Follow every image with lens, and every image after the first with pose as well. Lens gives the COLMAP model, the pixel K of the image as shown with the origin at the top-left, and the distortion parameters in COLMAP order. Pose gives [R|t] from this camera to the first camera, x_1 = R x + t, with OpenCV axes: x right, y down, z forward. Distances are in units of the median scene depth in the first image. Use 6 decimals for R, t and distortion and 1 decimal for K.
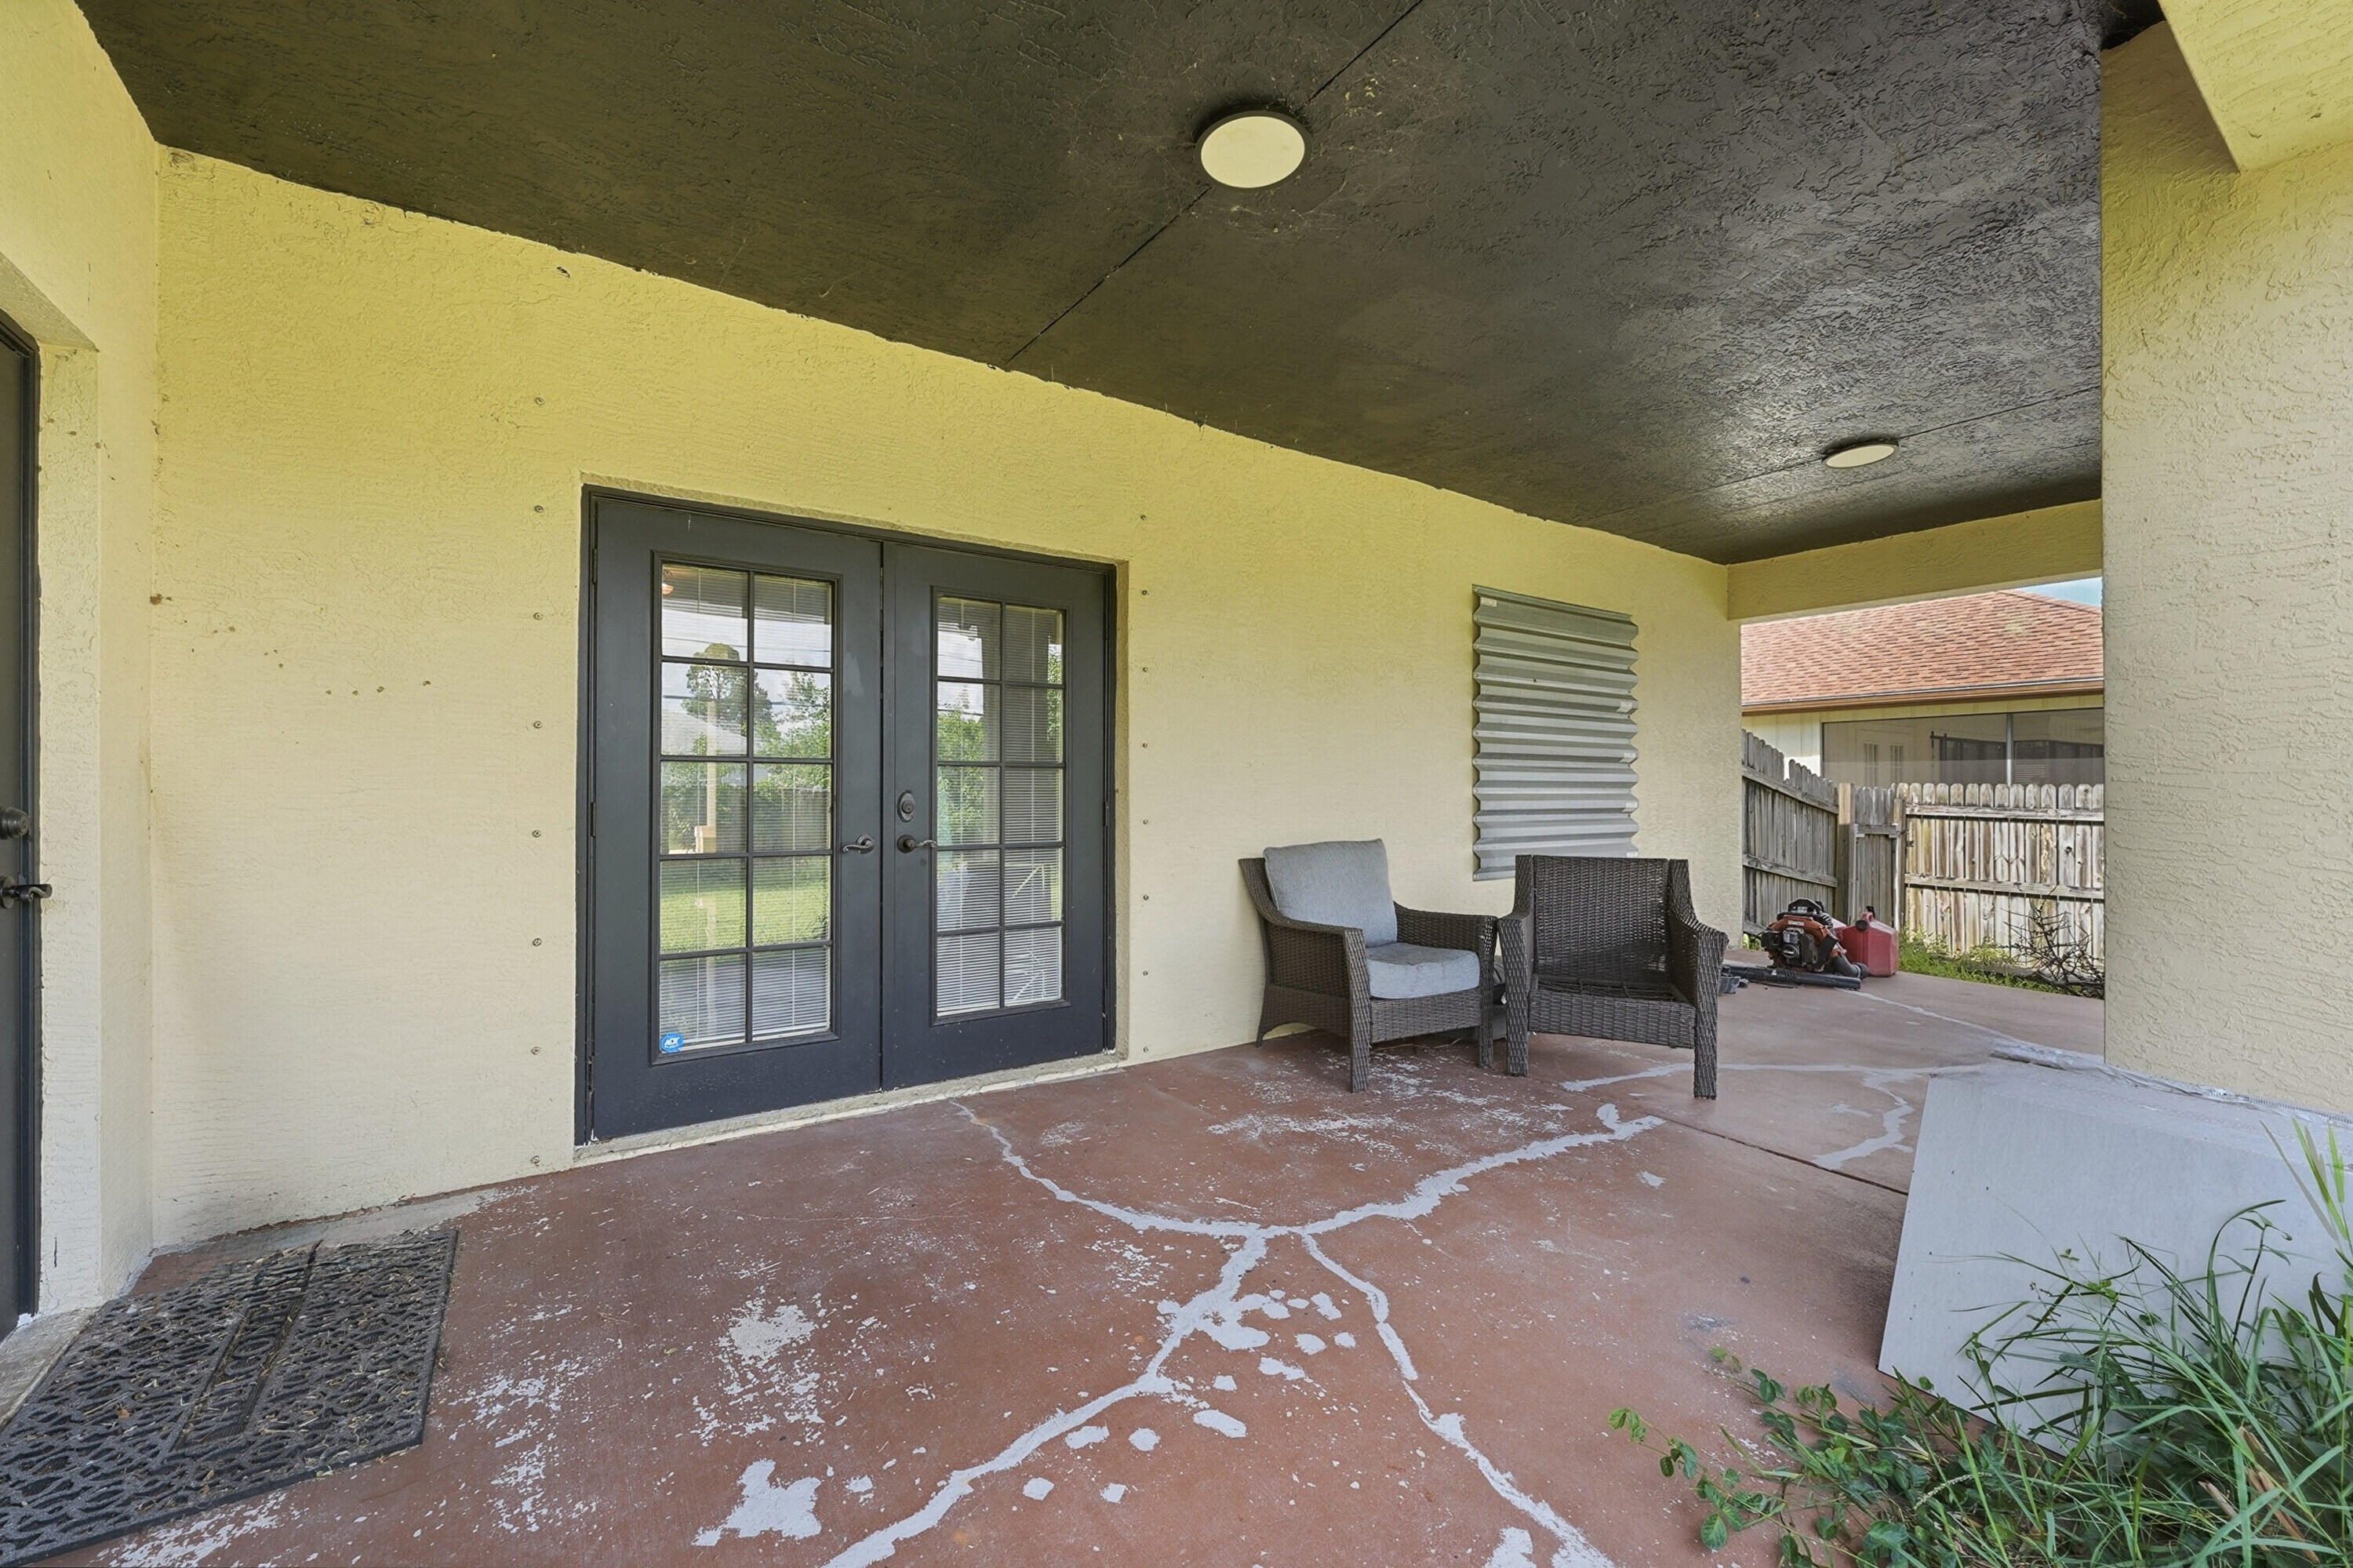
lens RADIAL K [[949.1, 0, 1184.6], [0, 949.1, 786.4], [0, 0, 1]] dist [-0.001588, -0.000063]
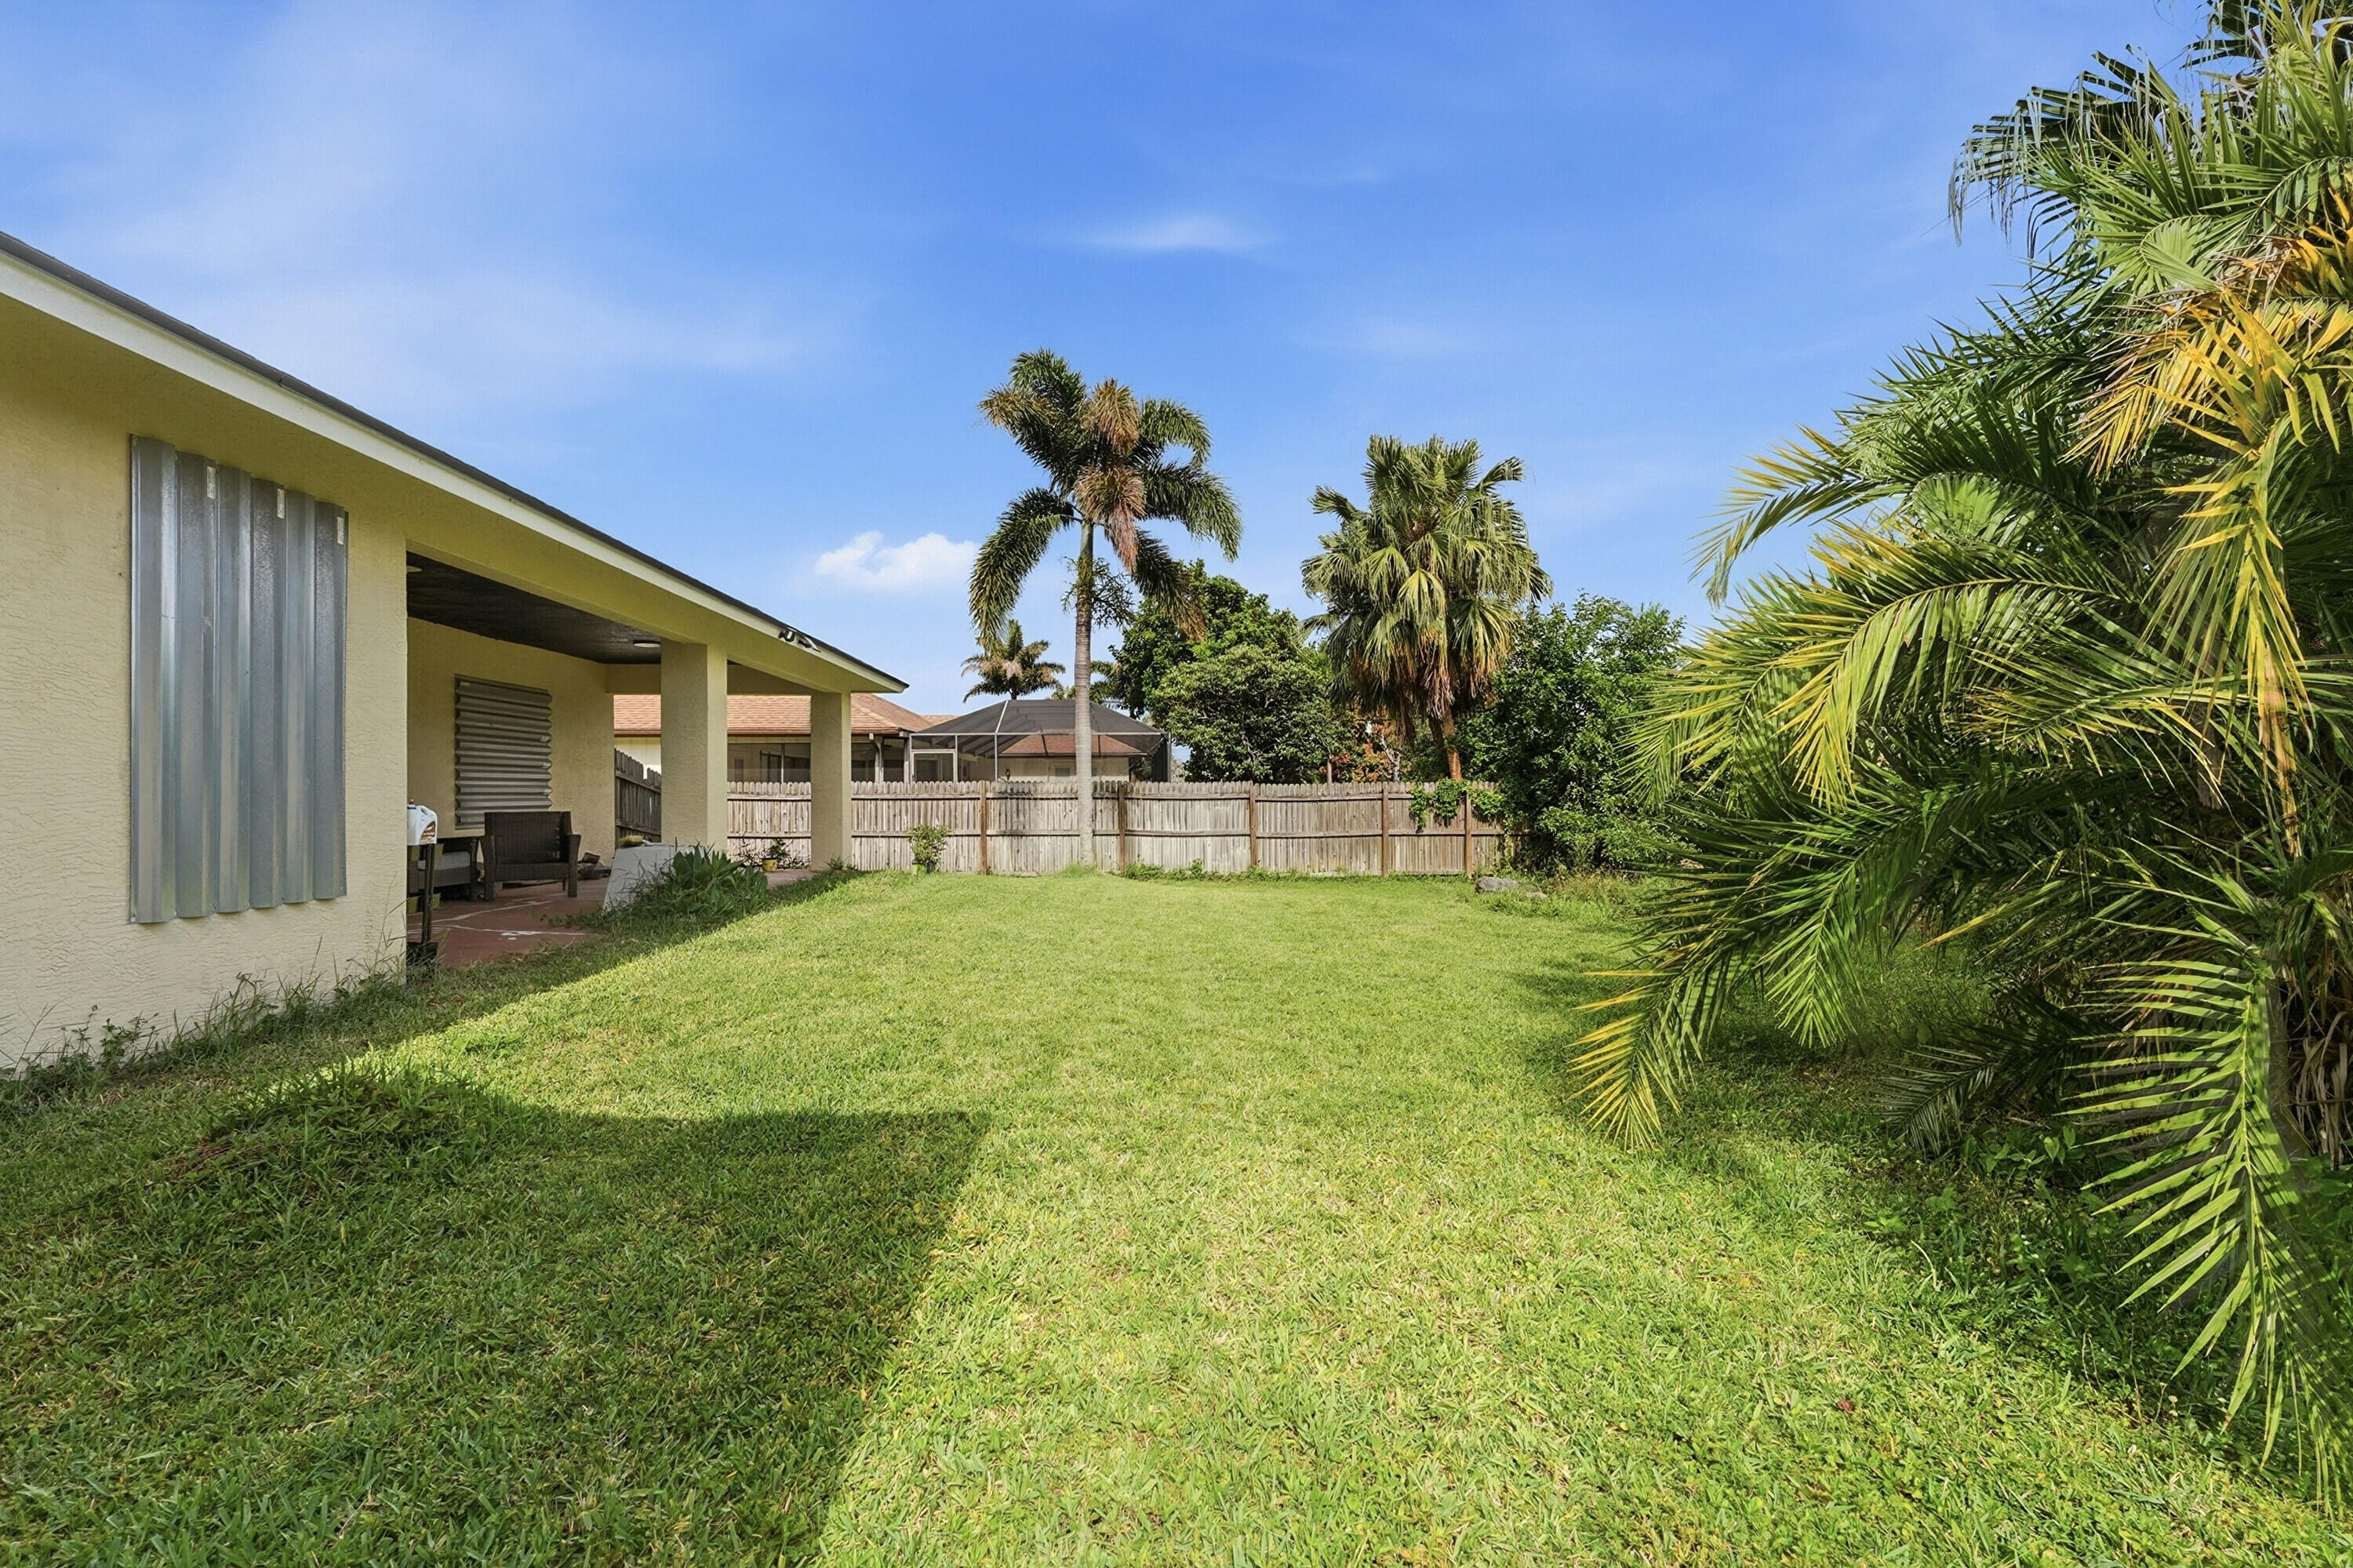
lens RADIAL K [[949.1, 0, 1184.9], [0, 949.1, 787.3], [0, 0, 1]] dist [-0.001588, -0.000063]
pose [[0.526217, 0.001180, 0.850349, -0.471344], [-0.002264, 0.999997, 0.000013, 0.009235], [-0.850347, -0.001932, 0.526219, -1.080167]]
